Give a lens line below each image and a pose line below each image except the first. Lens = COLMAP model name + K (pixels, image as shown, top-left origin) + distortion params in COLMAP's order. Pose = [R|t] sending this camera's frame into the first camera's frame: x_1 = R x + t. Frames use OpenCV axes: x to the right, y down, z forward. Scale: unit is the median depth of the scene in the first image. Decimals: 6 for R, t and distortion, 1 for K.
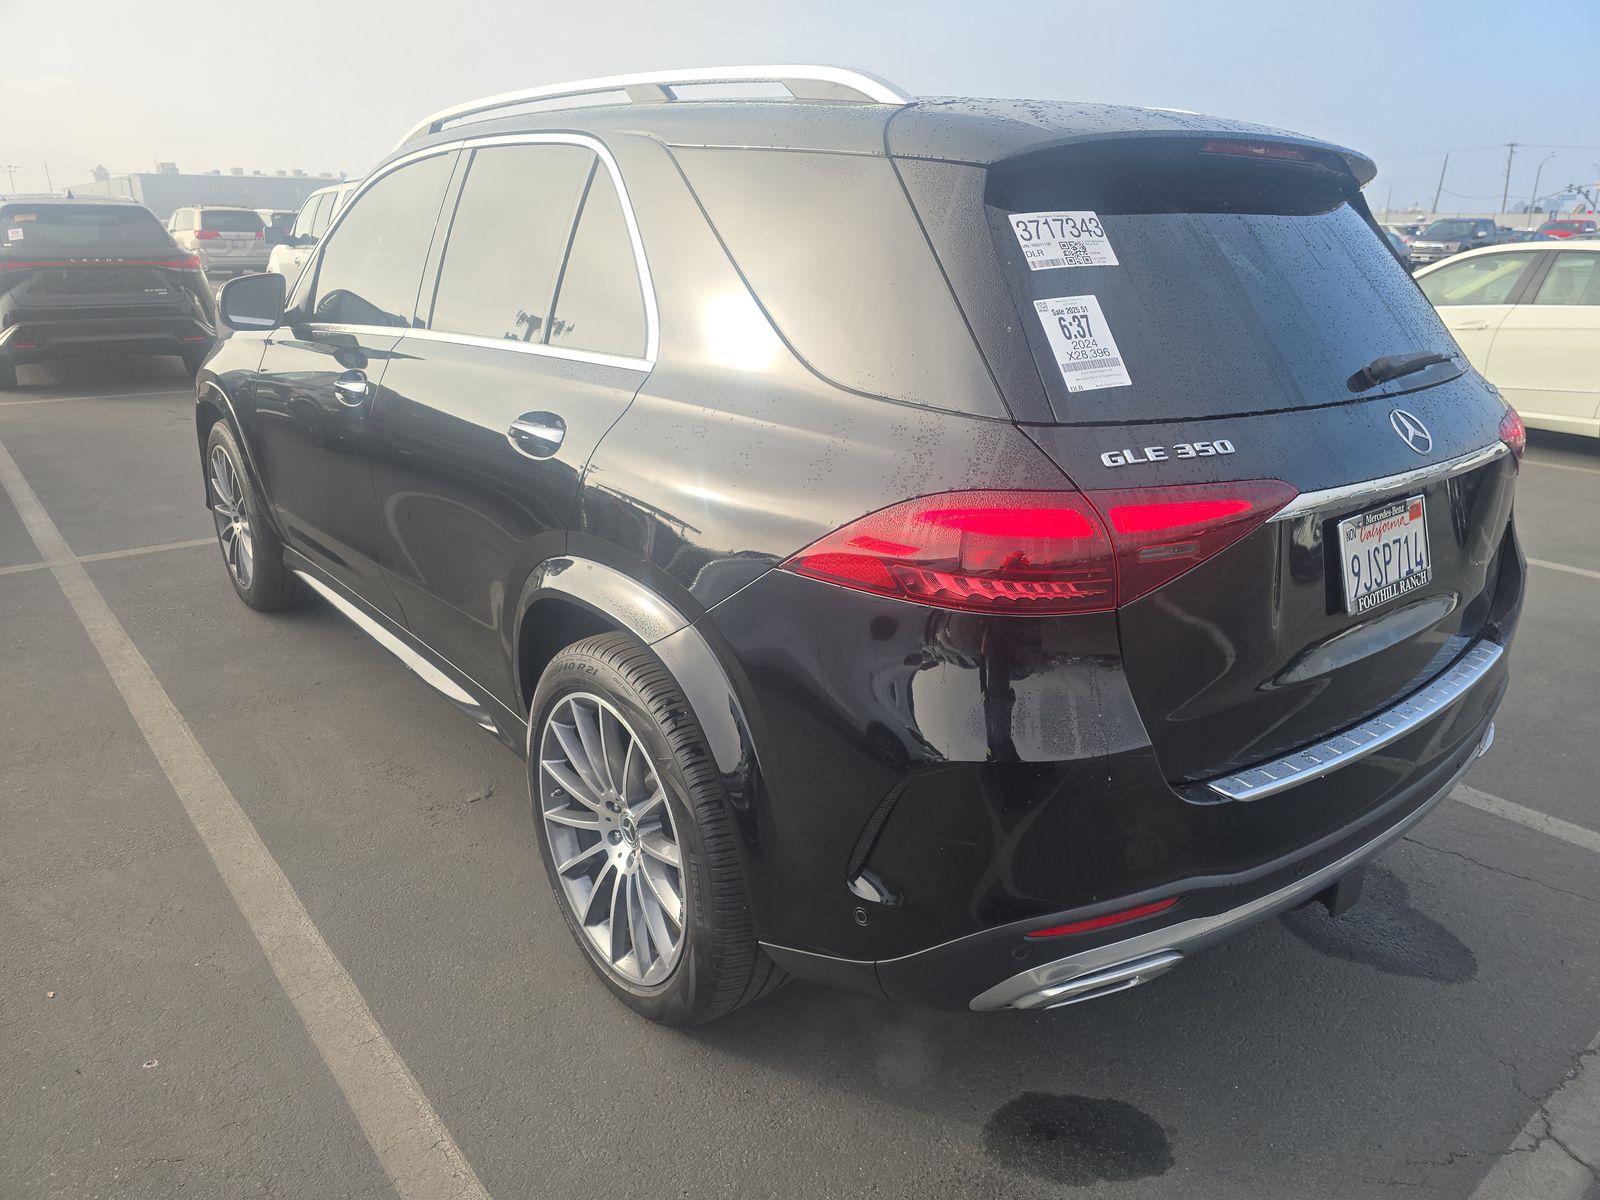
lens RADIAL K [[1121.0, 0, 800.0], [0, 1121.0, 600.0], [0, 0, 1]] dist [0.053583, -0.068897]
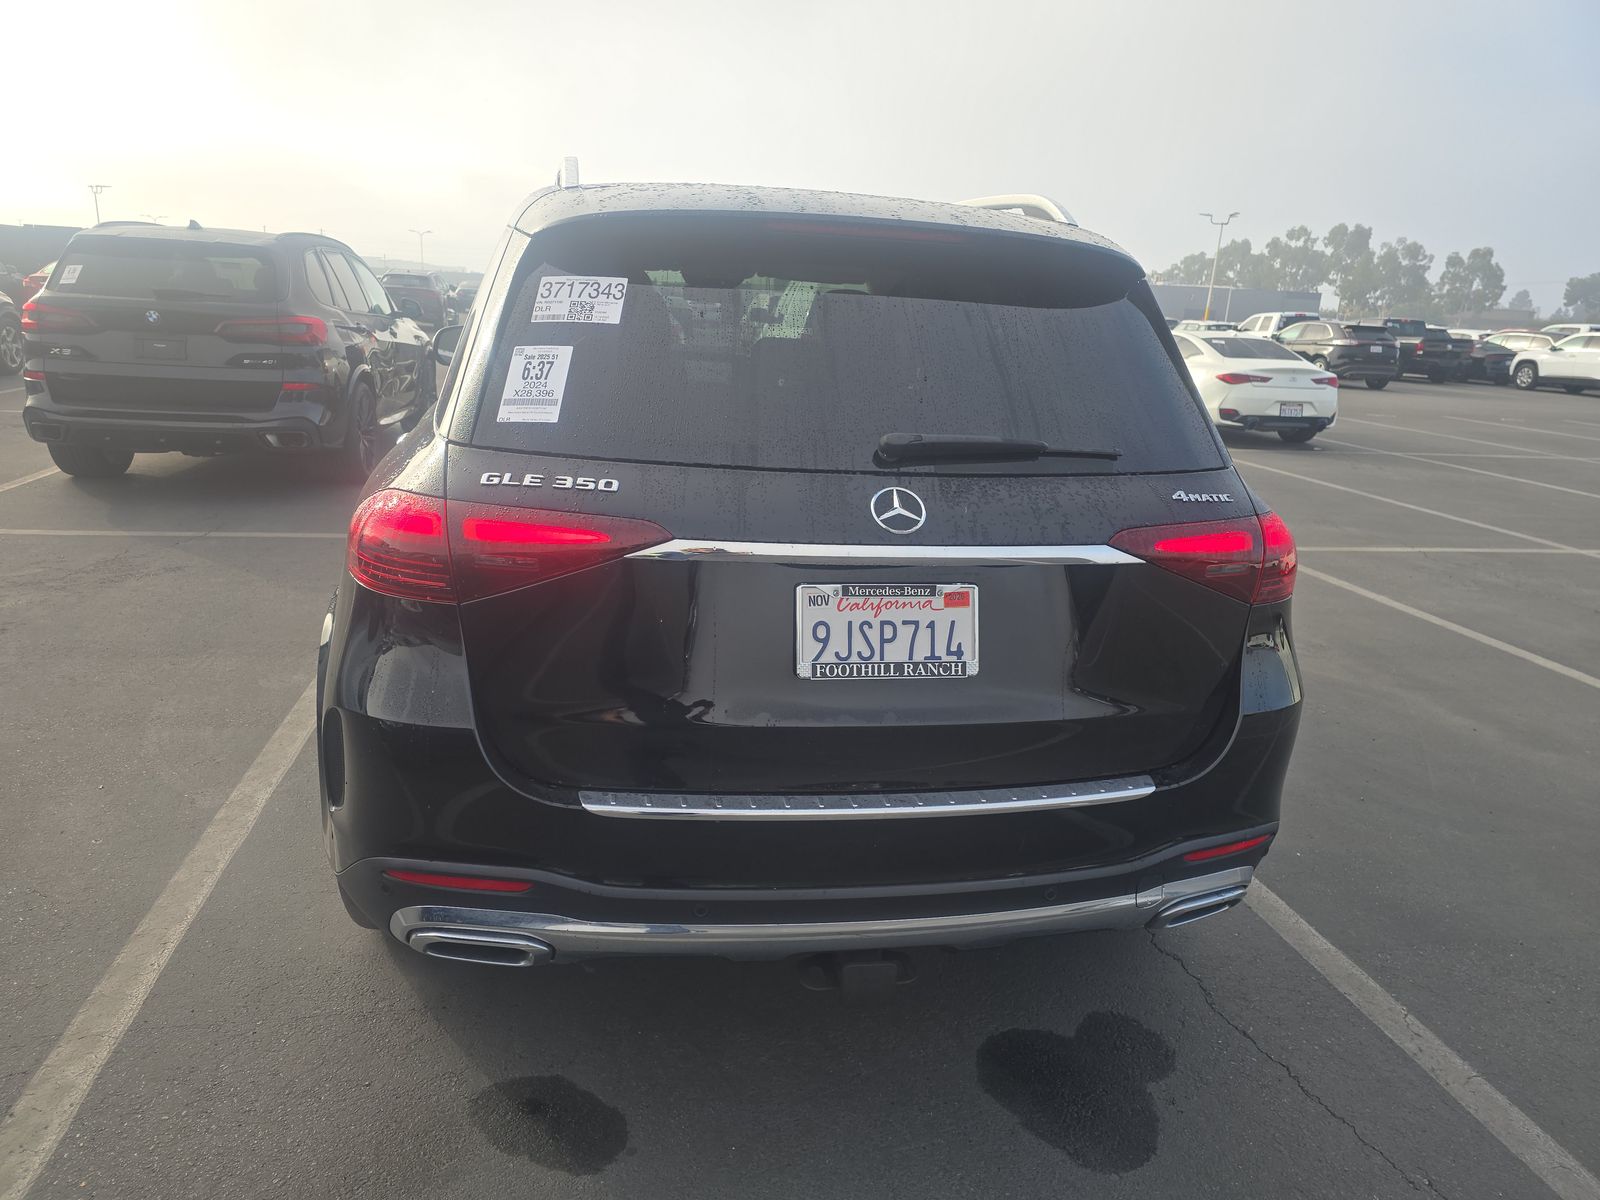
lens RADIAL K [[1099.4, 0, 800.0], [0, 1099.4, 600.0], [0, 0, 1]] dist [0.141431, -0.165328]
pose [[0.875988, 0.162514, -0.454130, 0.929329], [-0.196643, 0.980058, -0.028592, -0.026549], [0.440427, 0.114348, 0.890477, 0.107334]]
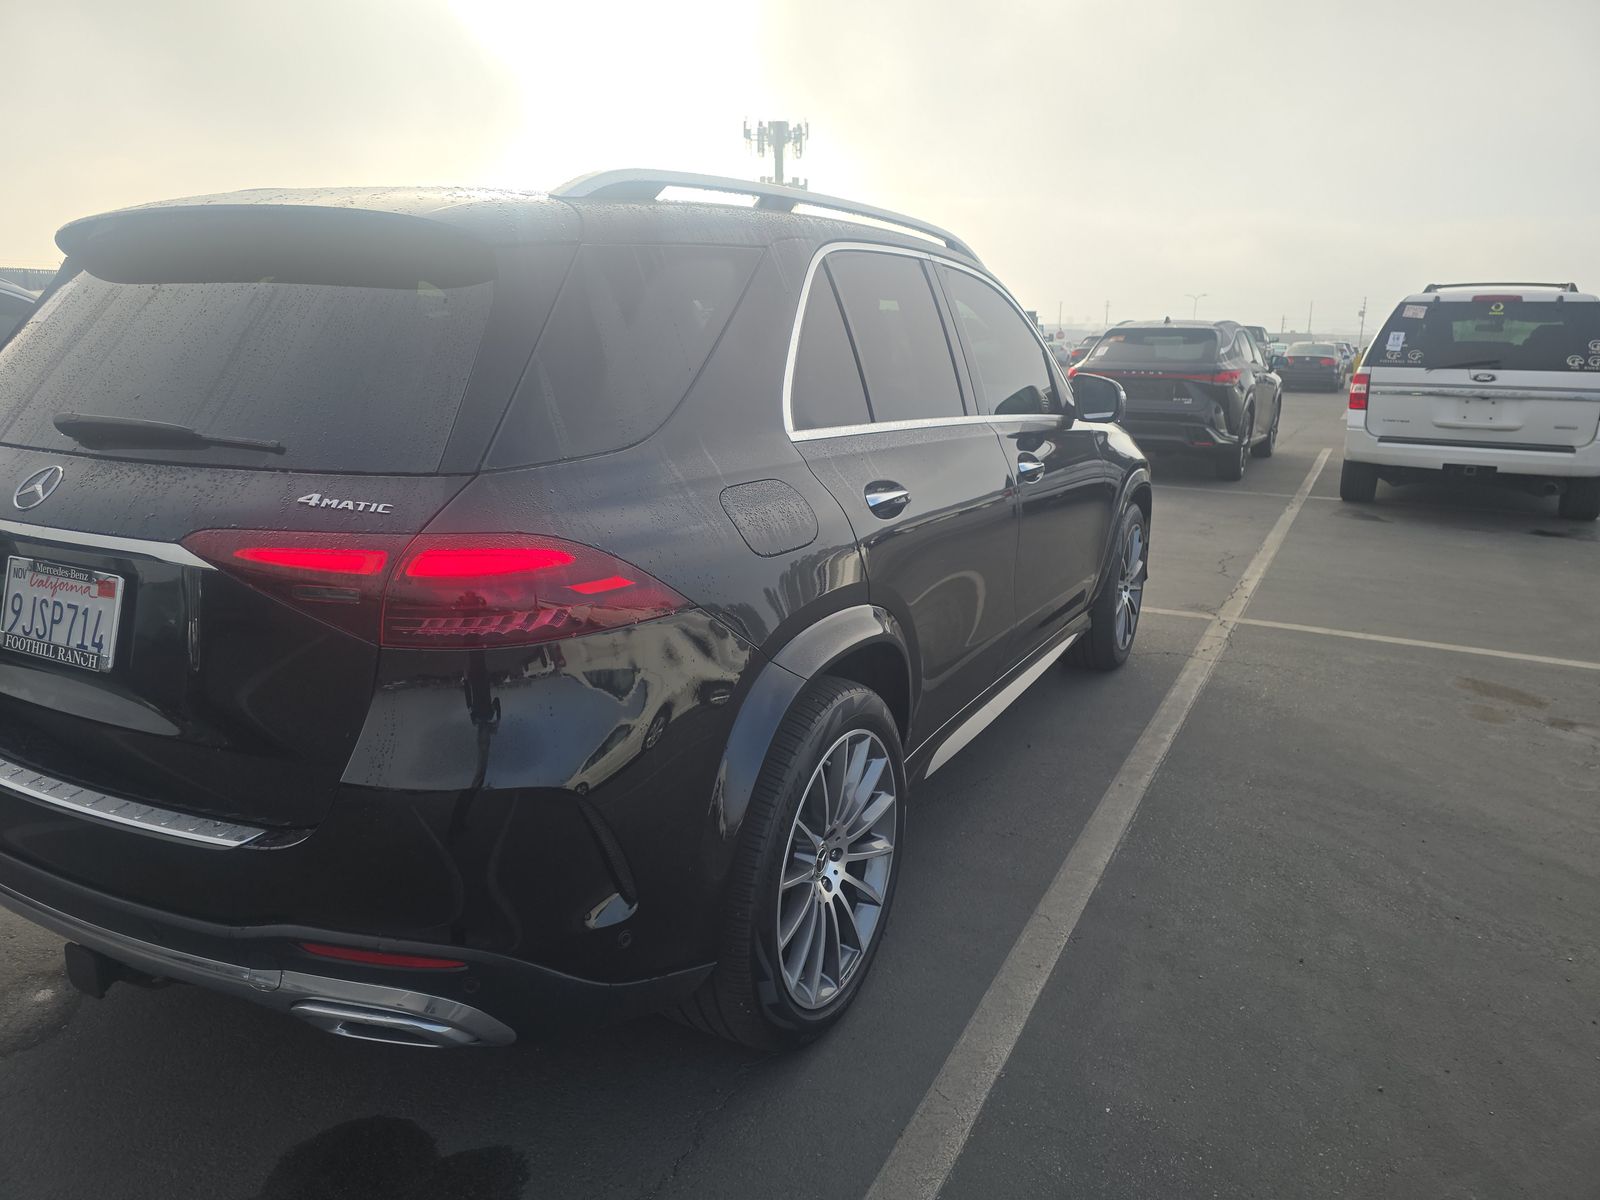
lens RADIAL K [[1106.2, 0, 800.0], [0, 1106.2, 600.0], [0, 0, 1]] dist [0.053011, -0.060806]
pose [[0.378092, 0.208864, -0.901899, 1.714666], [-0.308479, 0.946966, 0.089981, -0.353699], [0.872861, 0.244196, 0.422470, 1.206306]]
